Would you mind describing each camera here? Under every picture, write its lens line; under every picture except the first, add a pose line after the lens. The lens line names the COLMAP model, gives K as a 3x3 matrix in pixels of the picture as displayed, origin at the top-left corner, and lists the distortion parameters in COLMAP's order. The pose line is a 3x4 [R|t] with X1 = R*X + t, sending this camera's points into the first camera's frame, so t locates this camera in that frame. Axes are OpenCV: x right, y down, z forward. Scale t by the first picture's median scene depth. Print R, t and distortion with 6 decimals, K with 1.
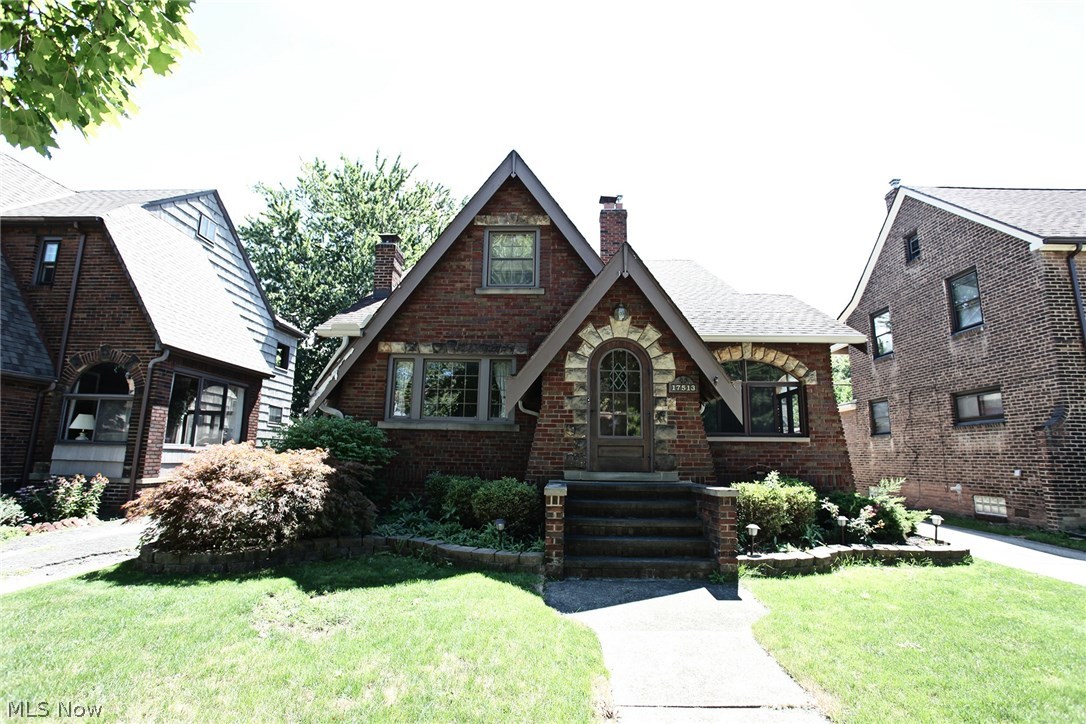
lens RADIAL K [[532.5, 0, 542.7], [0, 532.5, 357.1], [0, 0, 1]] dist [-0.059975, 0.004702]
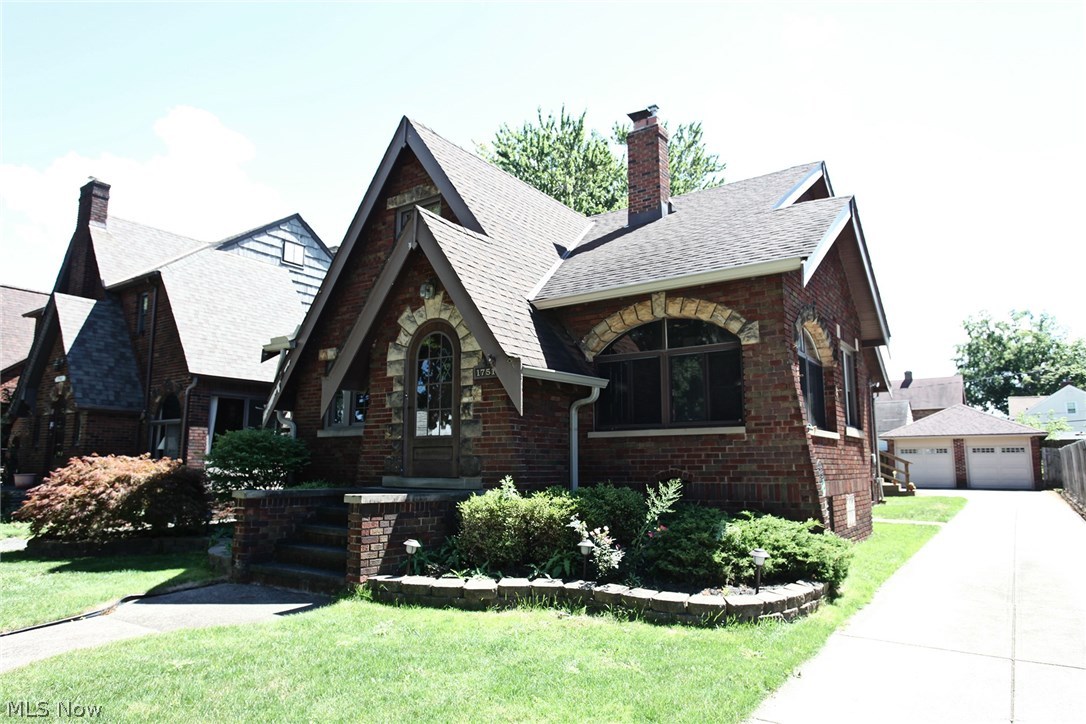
lens RADIAL K [[699.2, 0, 543.4], [0, 699.2, 356.4], [0, 0, 1]] dist [-0.038306, -0.001917]
pose [[0.827676, -0.103361, -0.551606, 0.795121], [0.116943, 0.993082, -0.010615, 0.048411], [0.548887, -0.055721, 0.834037, 0.152018]]
